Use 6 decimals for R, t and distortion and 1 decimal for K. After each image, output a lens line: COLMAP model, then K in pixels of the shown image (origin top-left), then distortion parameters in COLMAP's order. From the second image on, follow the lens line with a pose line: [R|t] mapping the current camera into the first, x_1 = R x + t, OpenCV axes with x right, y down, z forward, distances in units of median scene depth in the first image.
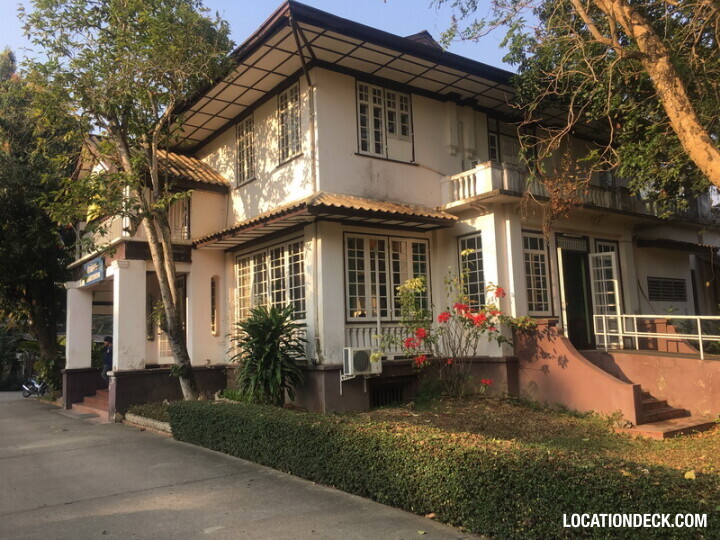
lens RADIAL K [[612.2, 0, 362.5], [0, 612.2, 271.6], [0, 0, 1]] dist [0.085144, -0.116248]
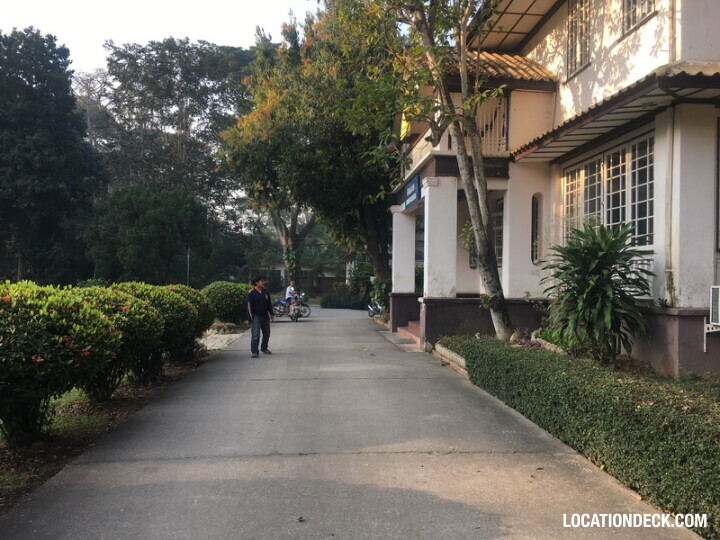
lens RADIAL K [[612.2, 0, 354.6], [0, 612.2, 274.0], [0, 0, 1]] dist [0.085144, -0.116248]
pose [[0.846131, 0.040390, -0.531442, 0.000718], [0.019640, 0.994084, 0.106821, 0.025226], [0.532612, -0.100822, 0.840333, 0.177467]]
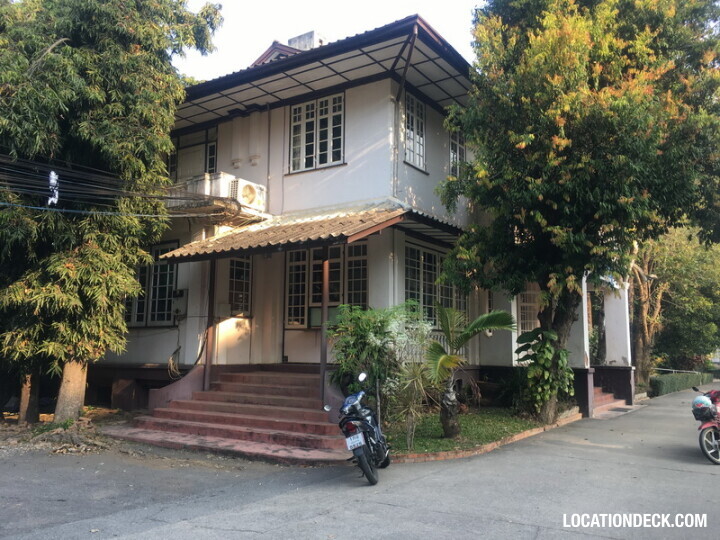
lens RADIAL K [[612.2, 0, 363.2], [0, 612.2, 268.5], [0, 0, 1]] dist [0.085144, -0.116248]
pose [[0.357411, -0.070178, -0.931307, 1.040330], [0.098108, 0.994477, -0.037287, 0.028323], [0.928780, -0.078042, 0.362322, 0.710165]]
